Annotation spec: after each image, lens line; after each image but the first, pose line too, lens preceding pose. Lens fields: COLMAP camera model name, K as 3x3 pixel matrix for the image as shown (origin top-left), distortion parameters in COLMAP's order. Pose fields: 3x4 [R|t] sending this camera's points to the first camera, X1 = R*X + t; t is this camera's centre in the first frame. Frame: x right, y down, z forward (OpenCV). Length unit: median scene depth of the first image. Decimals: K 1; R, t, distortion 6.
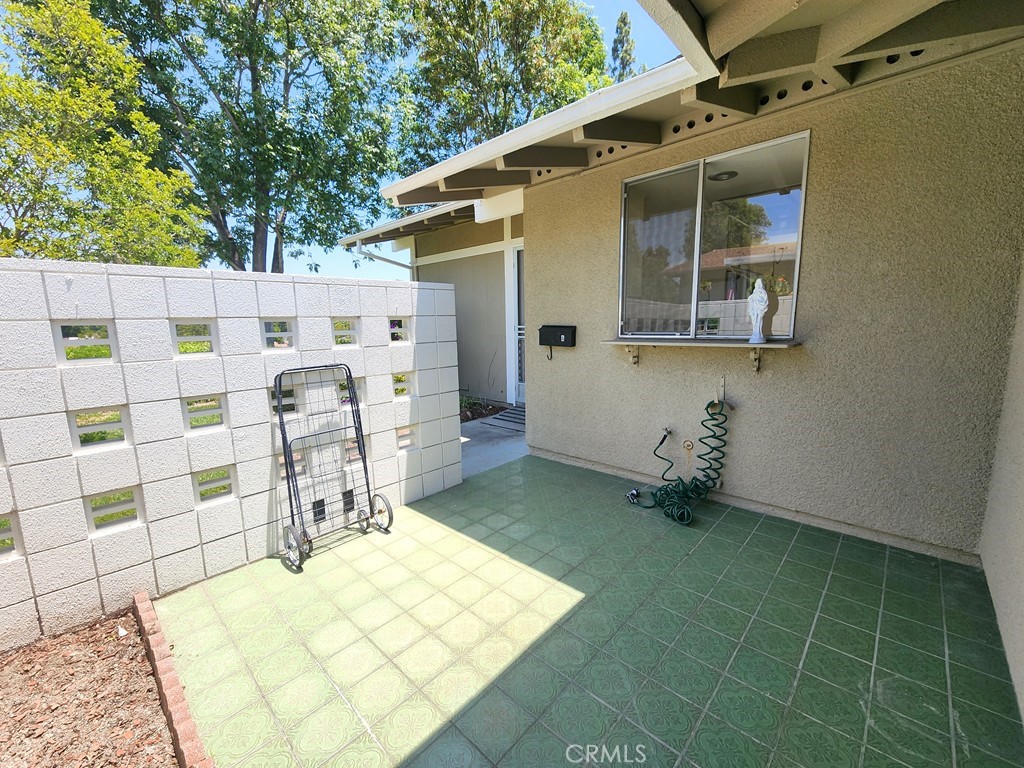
lens RADIAL K [[421.0, 0, 512.0], [0, 421.0, 384.0], [0, 0, 1]] dist [0.001469, 0.000184]
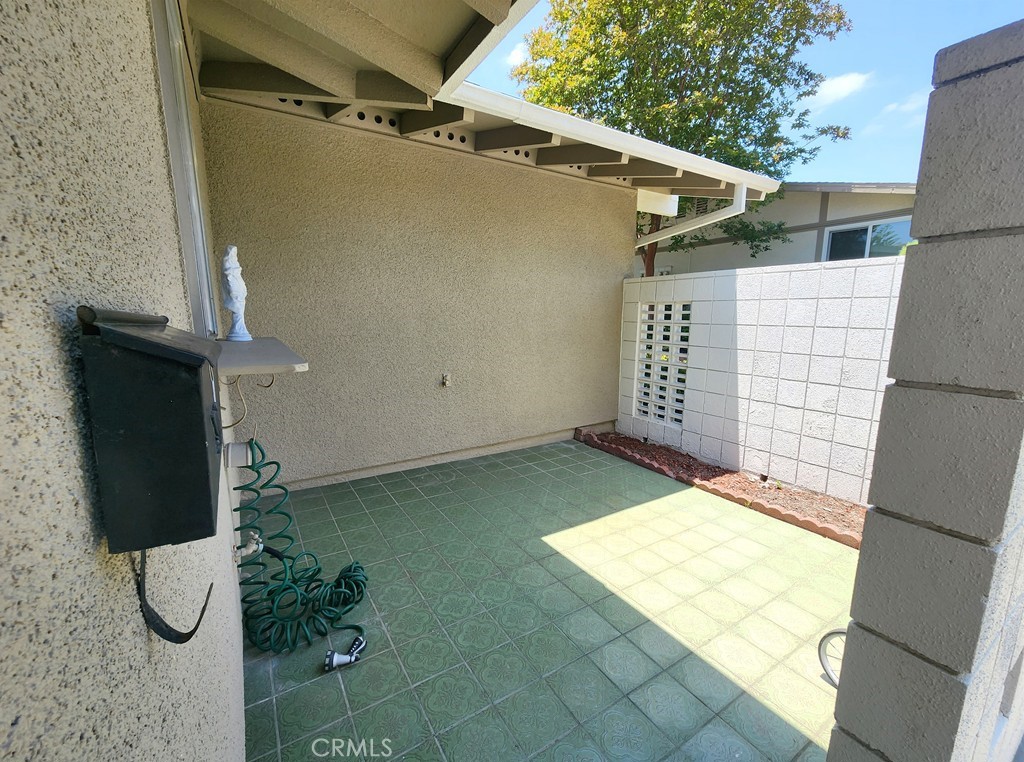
lens RADIAL K [[411.1, 0, 512.0], [0, 411.1, 381.0], [0, 0, 1]] dist [-0.000408, -0.000038]
pose [[-0.967925, -0.016665, 0.250684, -0.026240], [0.060465, 0.953018, 0.296818, -0.241362], [-0.243853, 0.302455, -0.921443, 1.773750]]
